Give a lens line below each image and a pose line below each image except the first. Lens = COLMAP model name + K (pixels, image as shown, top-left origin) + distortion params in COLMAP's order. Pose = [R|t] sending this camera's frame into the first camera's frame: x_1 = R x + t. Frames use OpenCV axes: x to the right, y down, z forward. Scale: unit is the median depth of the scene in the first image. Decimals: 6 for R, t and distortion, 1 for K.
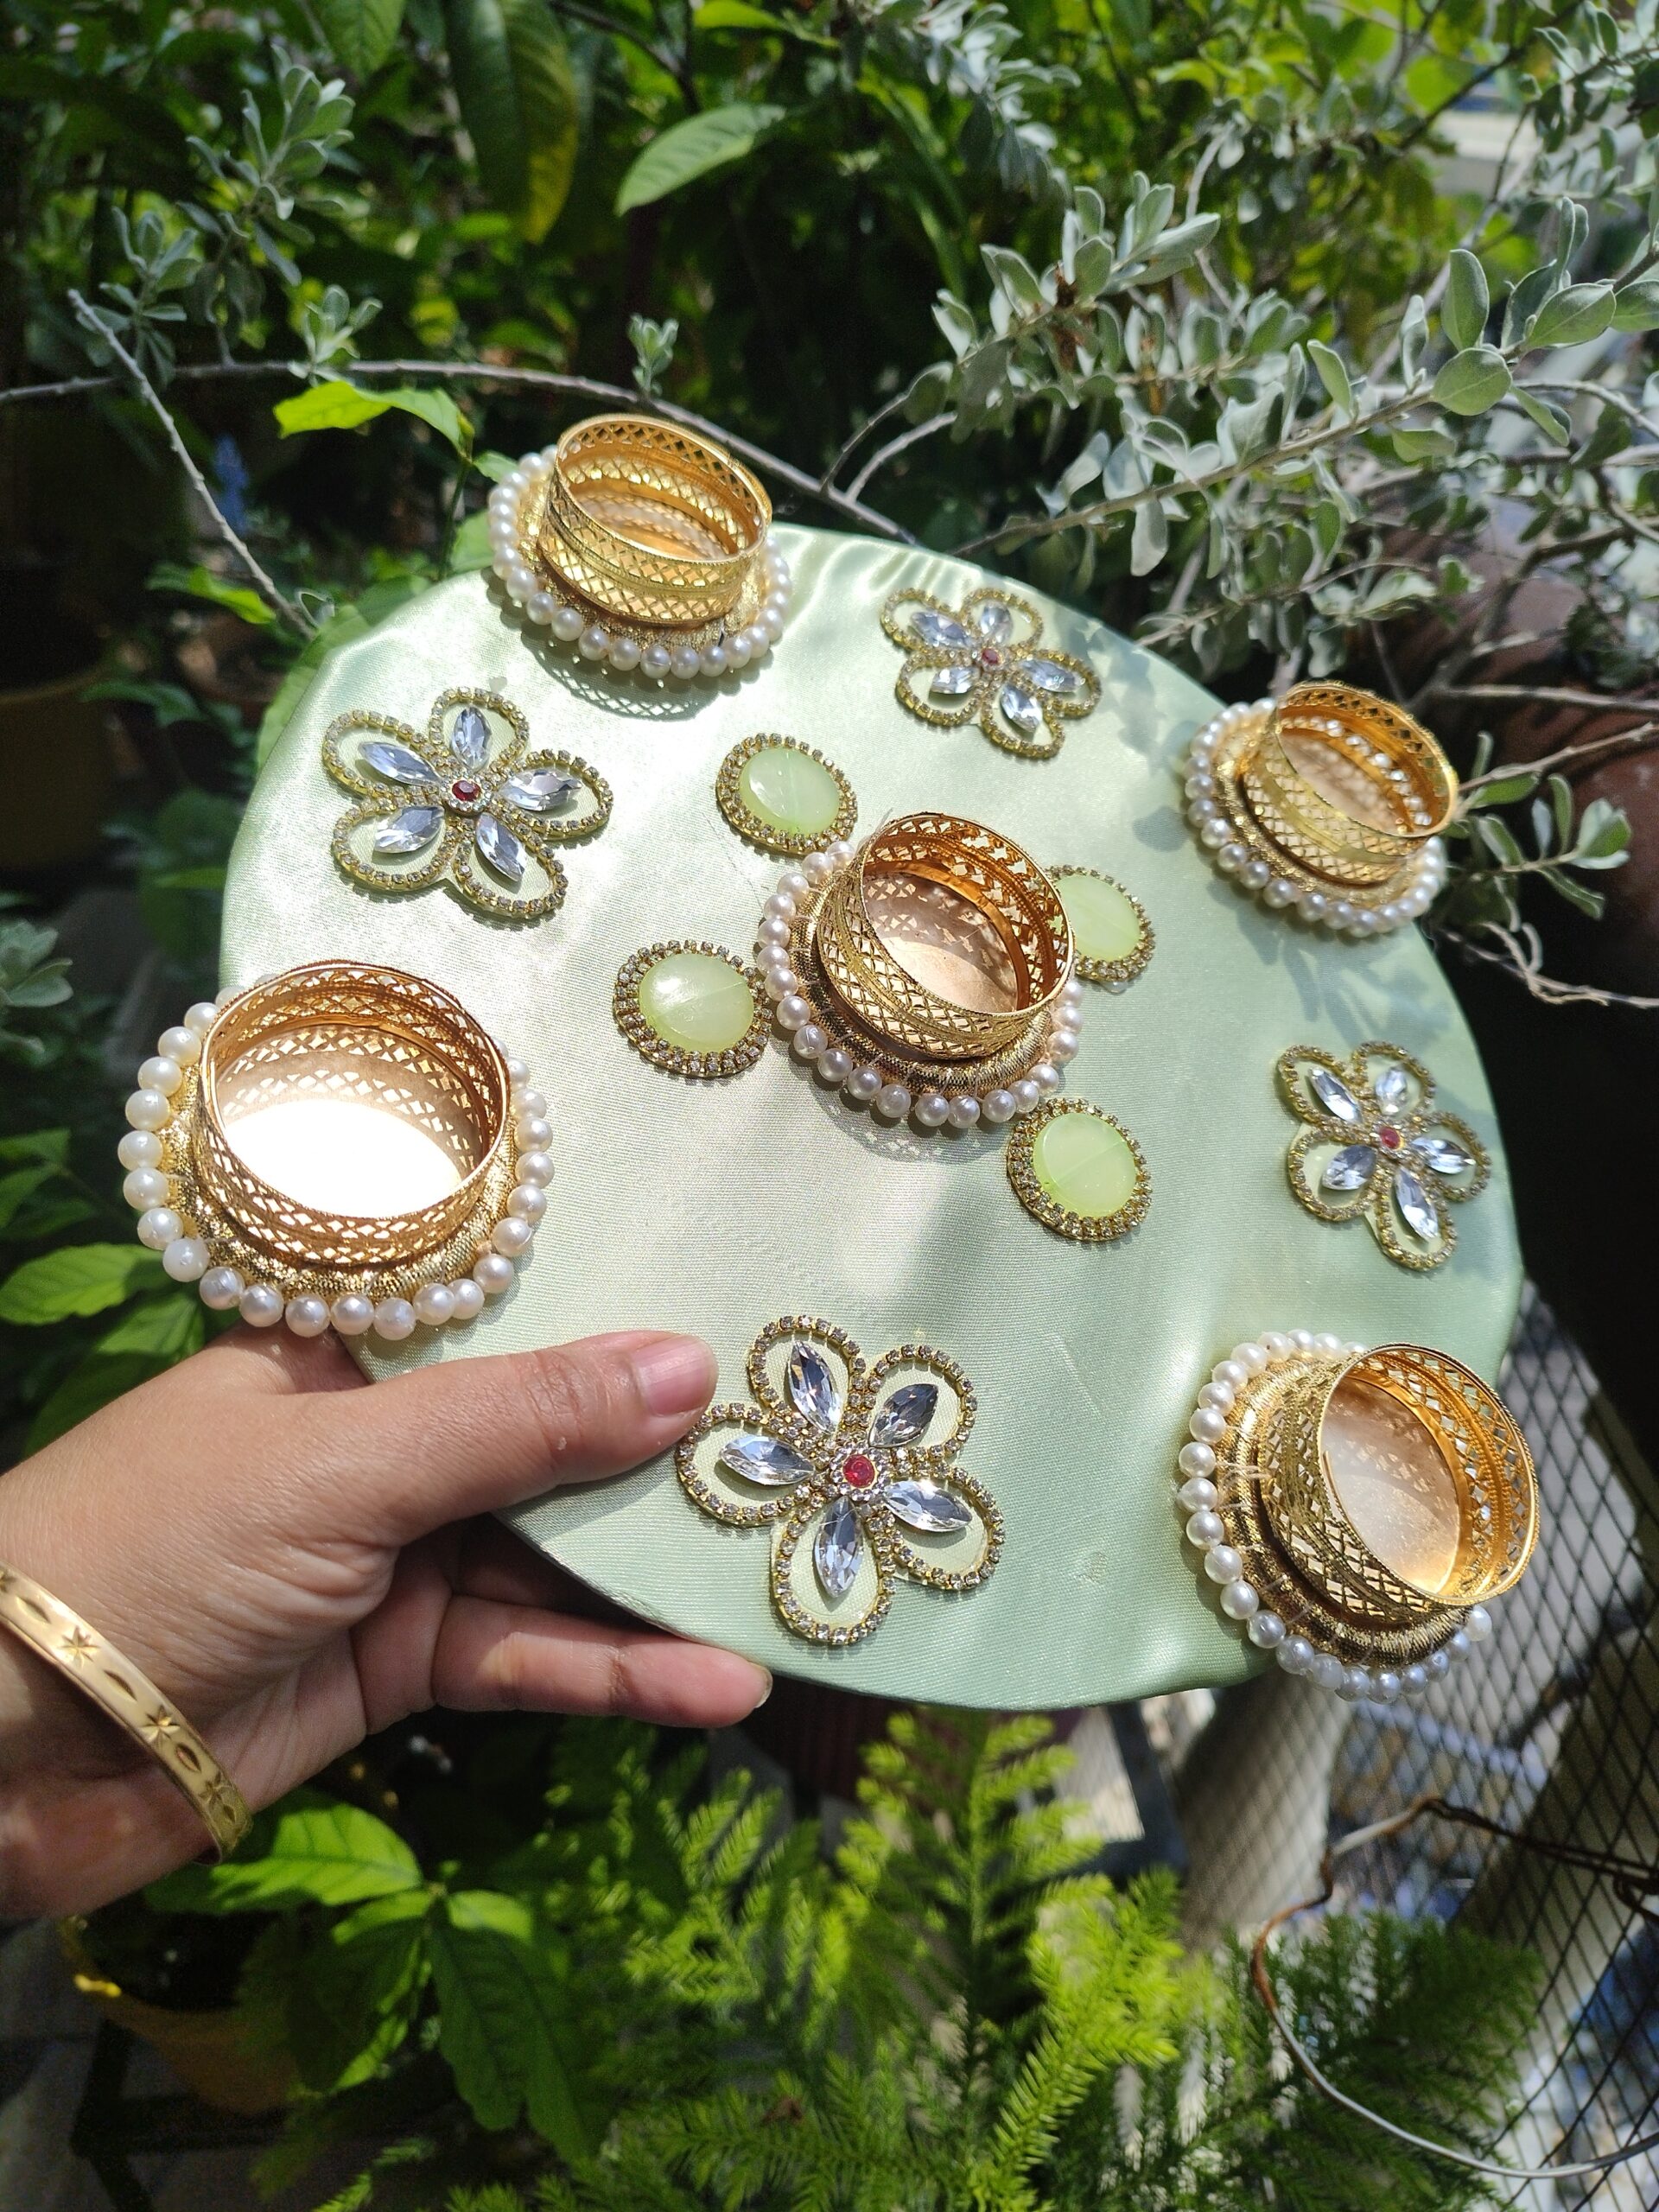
lens RADIAL K [[1603.2, 0, 820.6], [0, 1603.2, 1120.6], [0, 0, 1]] dist [-0.017098, -0.014577]
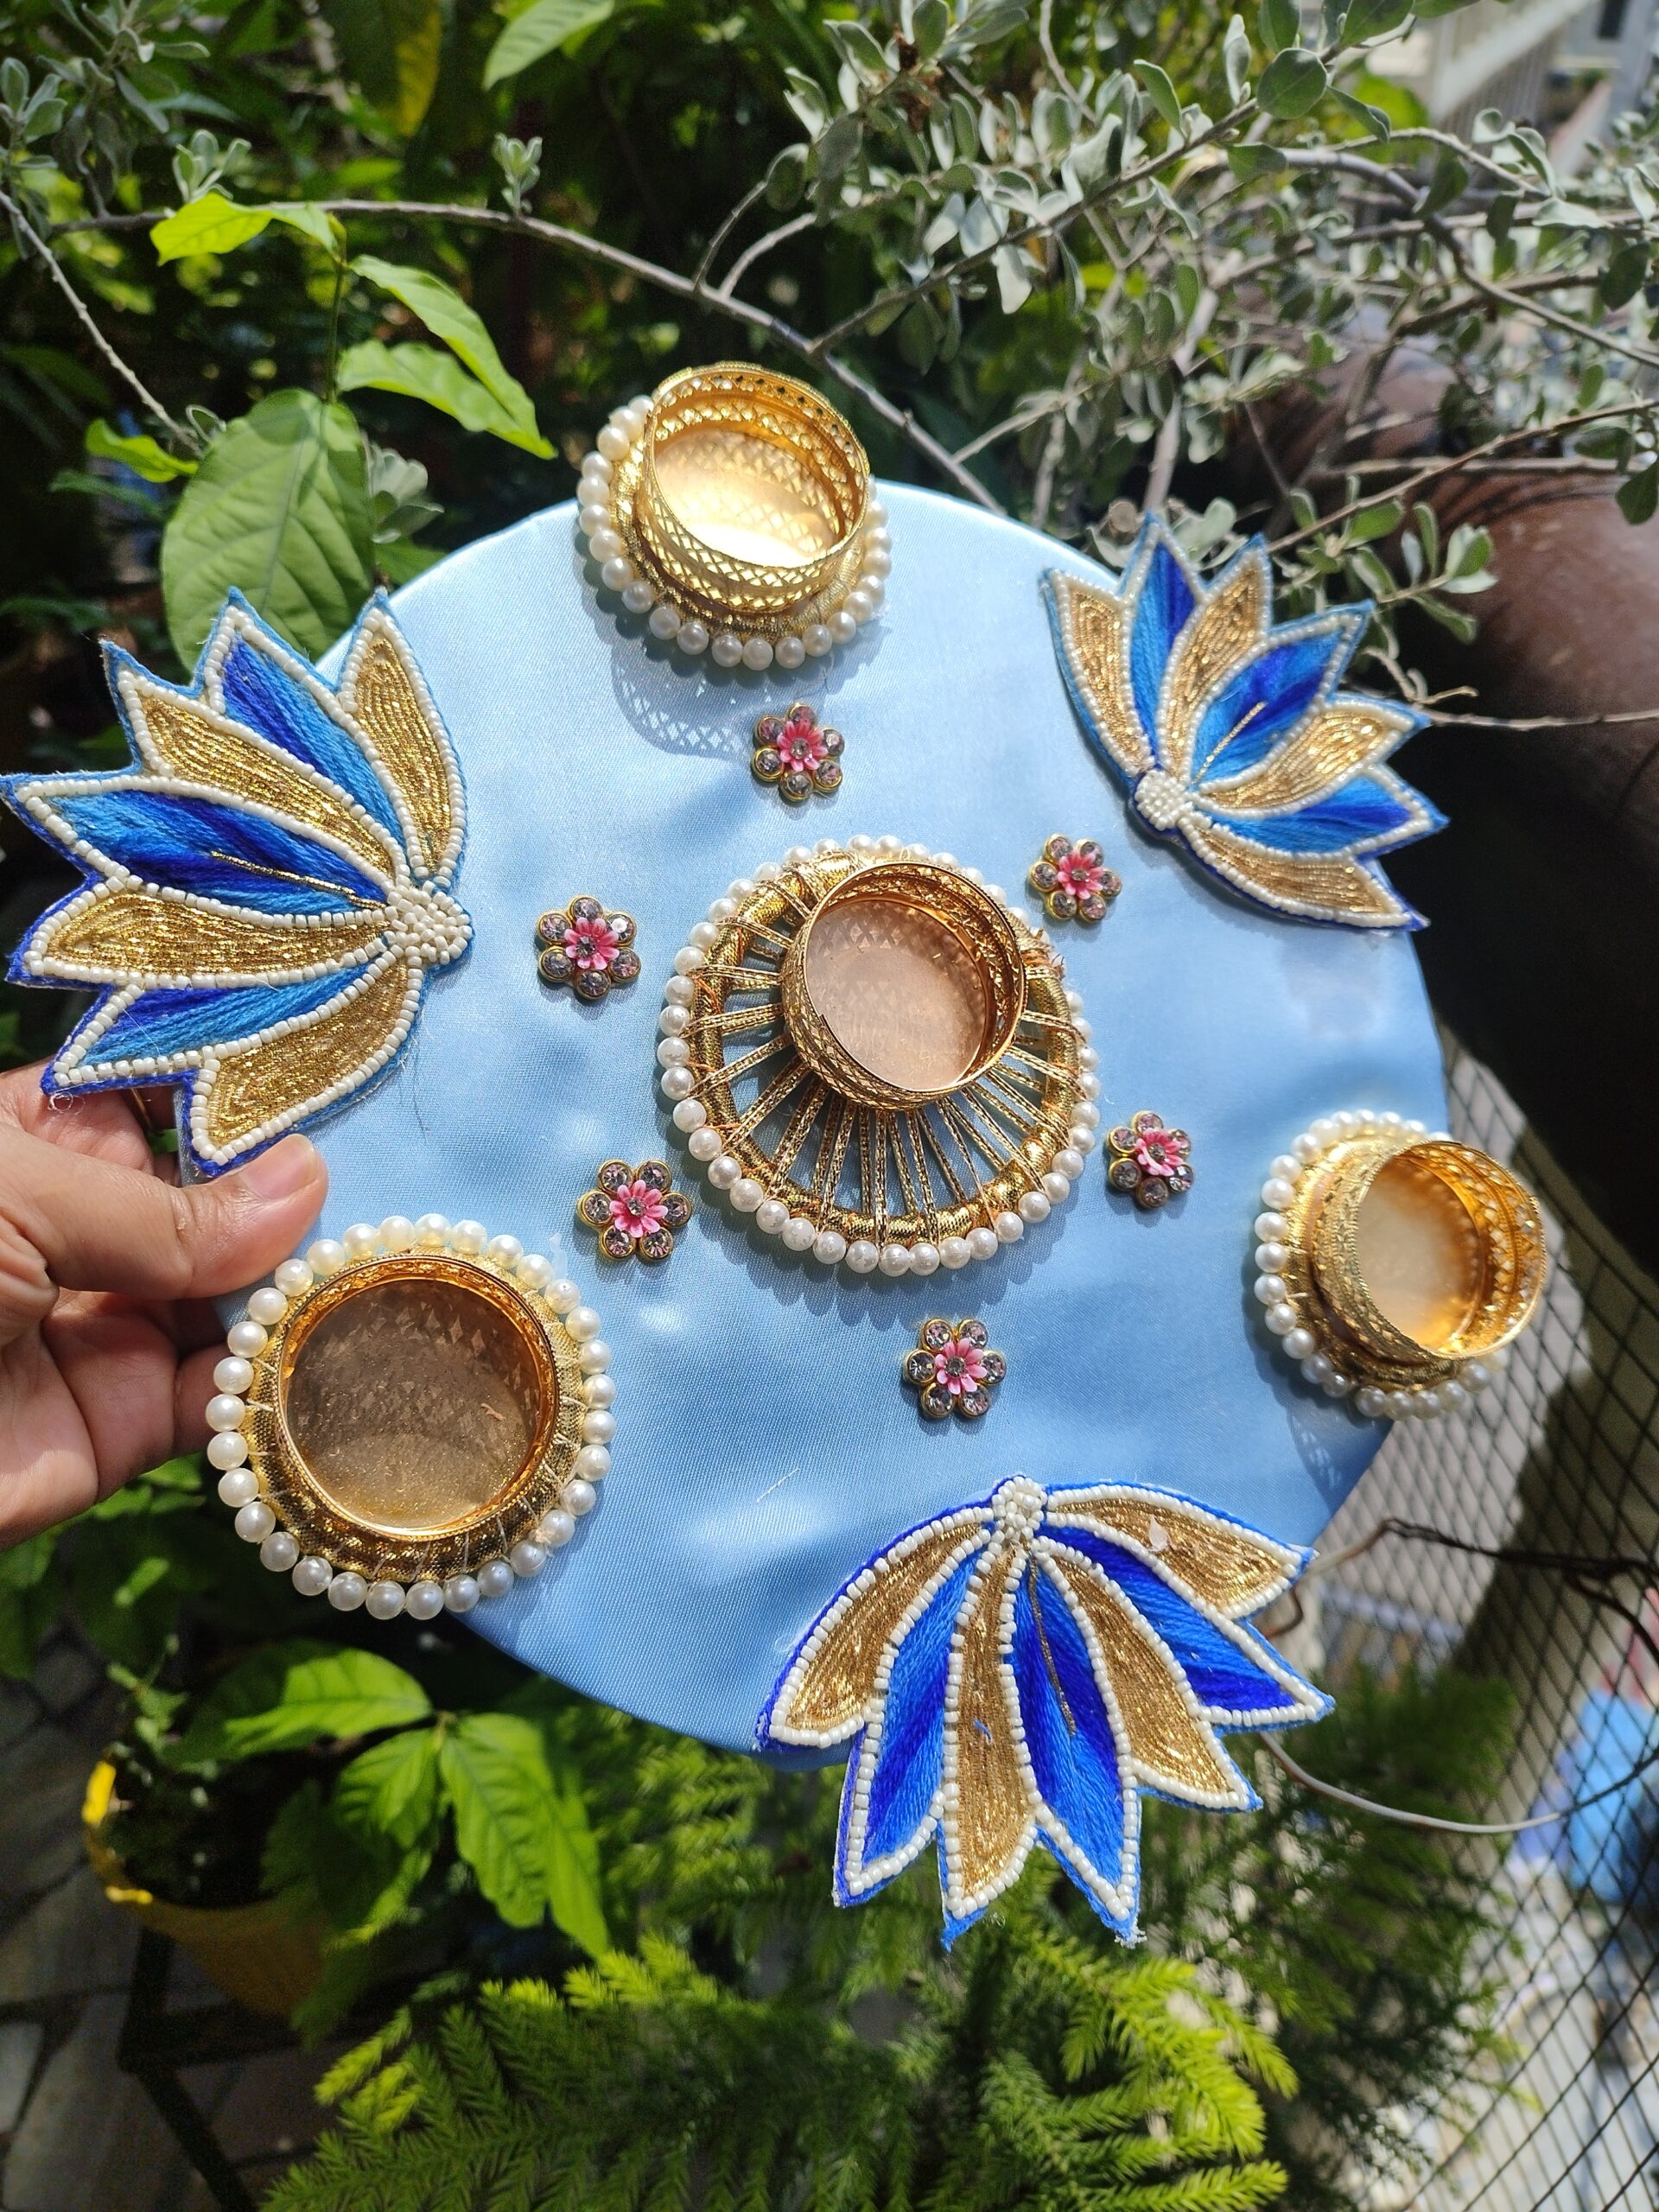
lens RADIAL K [[1603.2, 0, 829.5], [0, 1603.2, 1106.0], [0, 0, 1]] dist [-0.026483, -0.003226]
pose [[0.996148, -0.084412, 0.023757, 0.018330], [0.083905, 0.996240, 0.021589, 0.113355], [-0.025490, -0.019513, 0.999485, -0.033178]]
